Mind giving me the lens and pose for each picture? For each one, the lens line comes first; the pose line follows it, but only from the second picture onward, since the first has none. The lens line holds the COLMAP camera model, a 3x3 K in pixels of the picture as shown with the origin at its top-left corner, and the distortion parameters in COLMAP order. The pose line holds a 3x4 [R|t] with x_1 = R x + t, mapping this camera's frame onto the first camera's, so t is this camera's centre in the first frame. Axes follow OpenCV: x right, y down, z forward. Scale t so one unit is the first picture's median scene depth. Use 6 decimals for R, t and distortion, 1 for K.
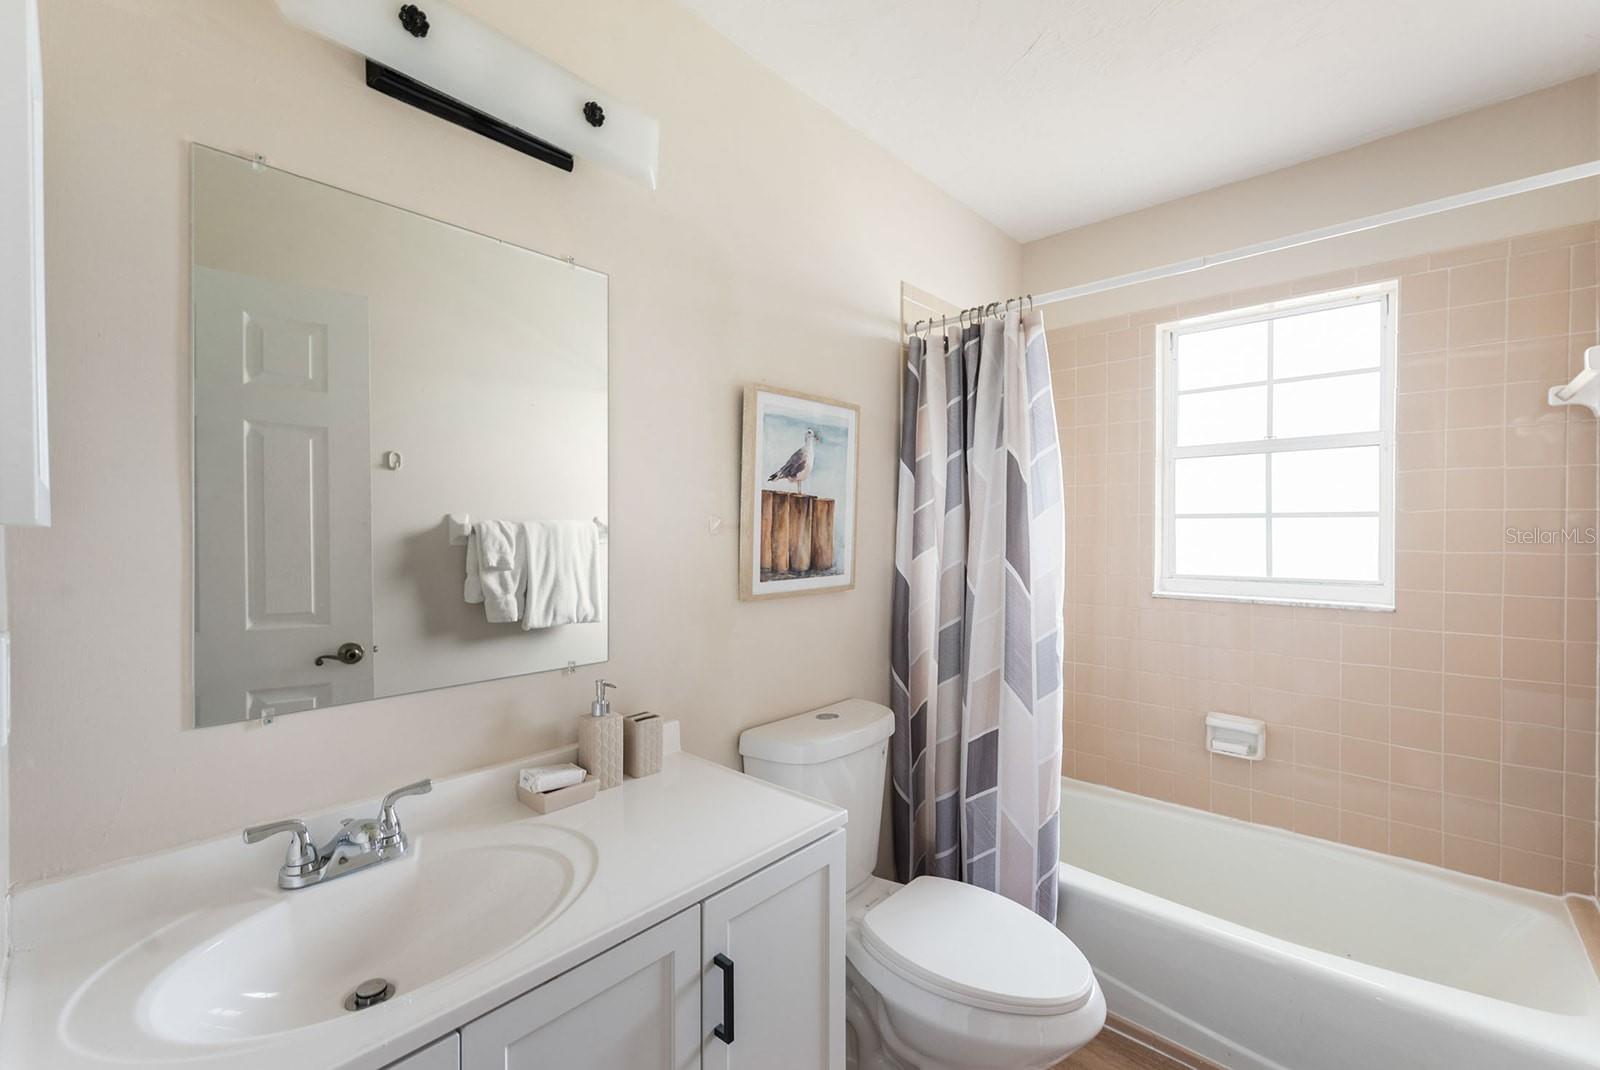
lens RADIAL K [[666.7, 0, 800.0], [0, 666.7, 535.0], [0, 0, 1]] dist [-0.000614, -0.000582]
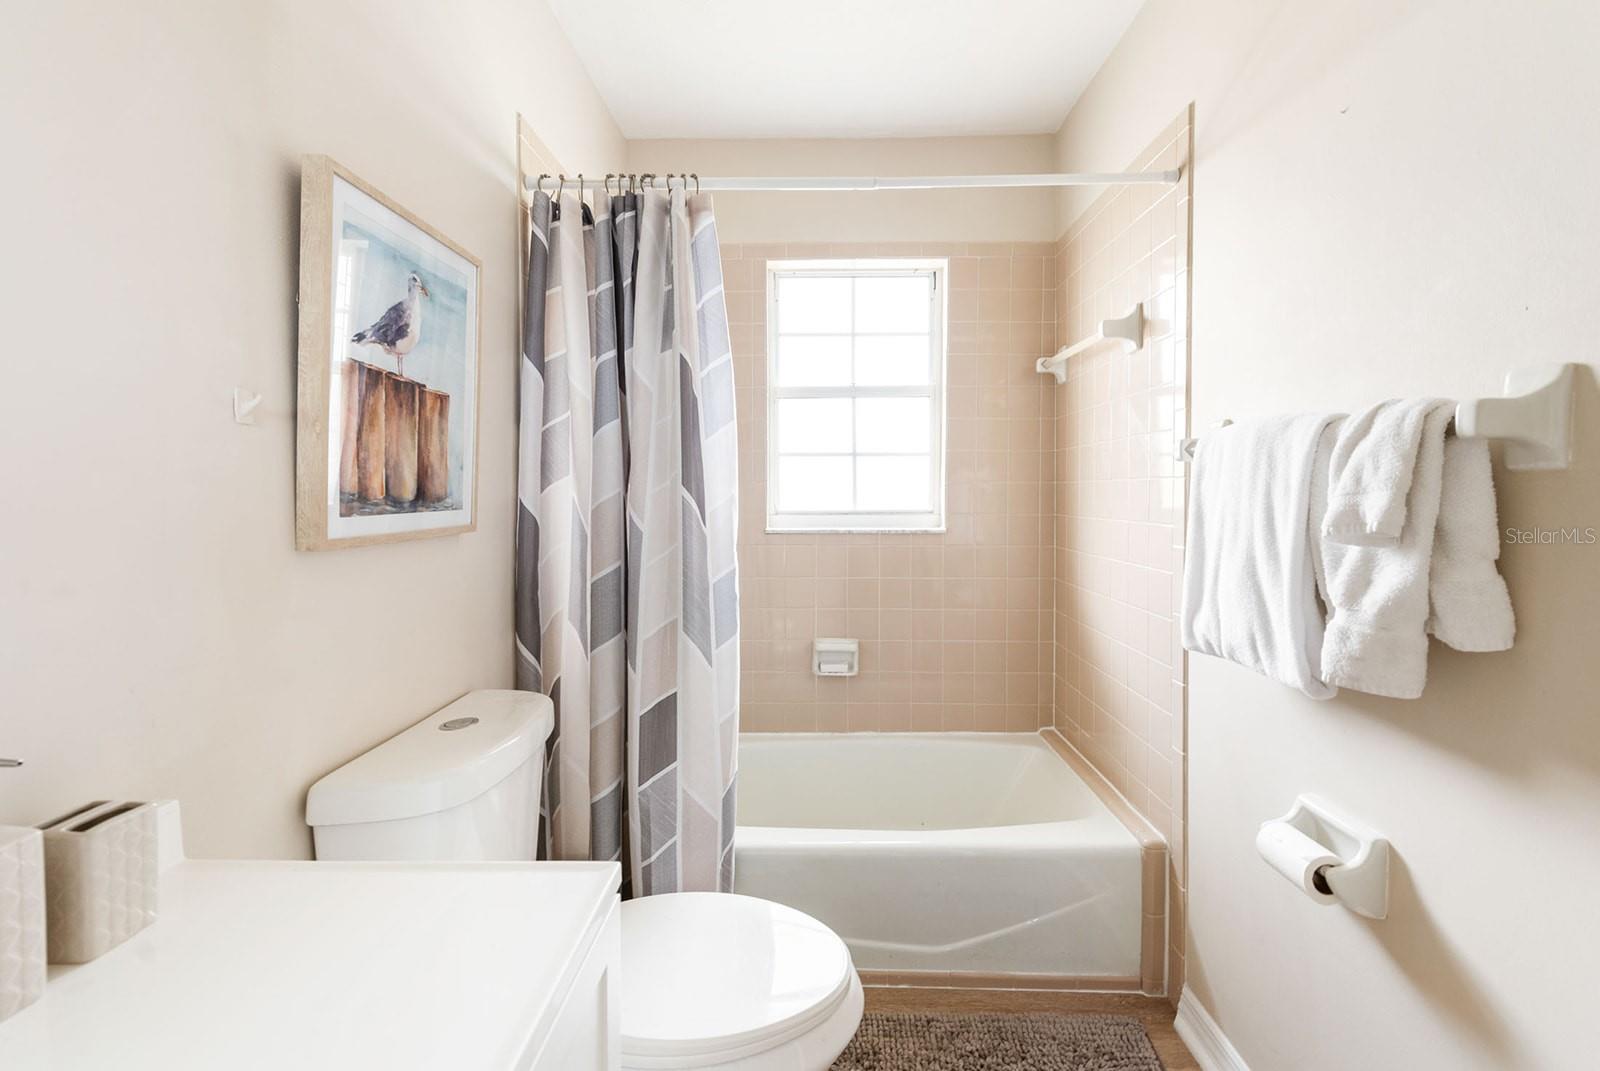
lens RADIAL K [[672.4, 0, 803.1], [0, 672.4, 511.1], [0, 0, 1]] dist [-0.000958, -0.000899]
pose [[0.748335, -0.020141, 0.663015, -0.130212], [0.007903, 0.999739, 0.021450, 0.050731], [-0.663274, -0.010812, 0.748298, 0.273091]]
